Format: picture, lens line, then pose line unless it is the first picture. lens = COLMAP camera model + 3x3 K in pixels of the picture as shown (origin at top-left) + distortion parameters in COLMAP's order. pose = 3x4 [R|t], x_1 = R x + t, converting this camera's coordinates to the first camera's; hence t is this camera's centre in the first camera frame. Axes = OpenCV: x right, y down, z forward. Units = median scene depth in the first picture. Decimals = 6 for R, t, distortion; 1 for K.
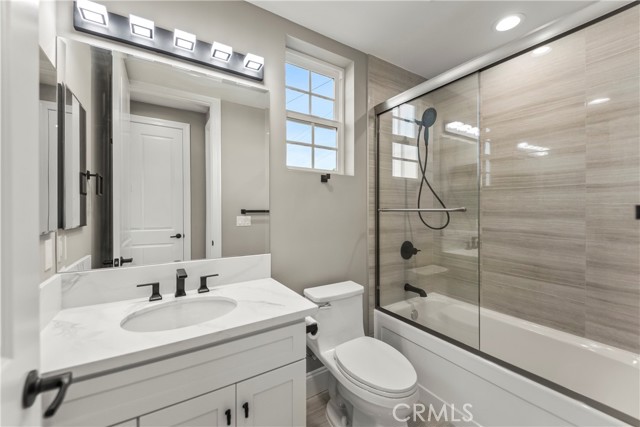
lens RADIAL K [[258.1, 0, 320.3], [0, 258.1, 208.4], [0, 0, 1]] dist [0.001406, -0.001906]
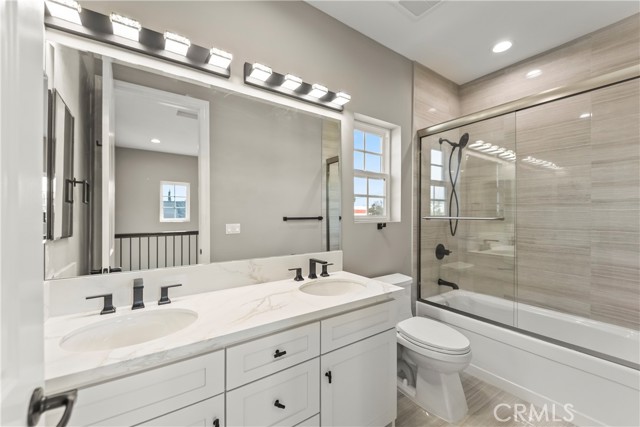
lens RADIAL K [[258.1, 0, 318.3], [0, 258.1, 217.8], [0, 0, 1]] dist [0.001406, -0.001906]
pose [[0.999116, 0.003616, 0.041873, -0.270115], [-0.003681, 0.999992, 0.001477, 0.008372], [-0.041867, -0.001630, 0.999122, -0.161147]]
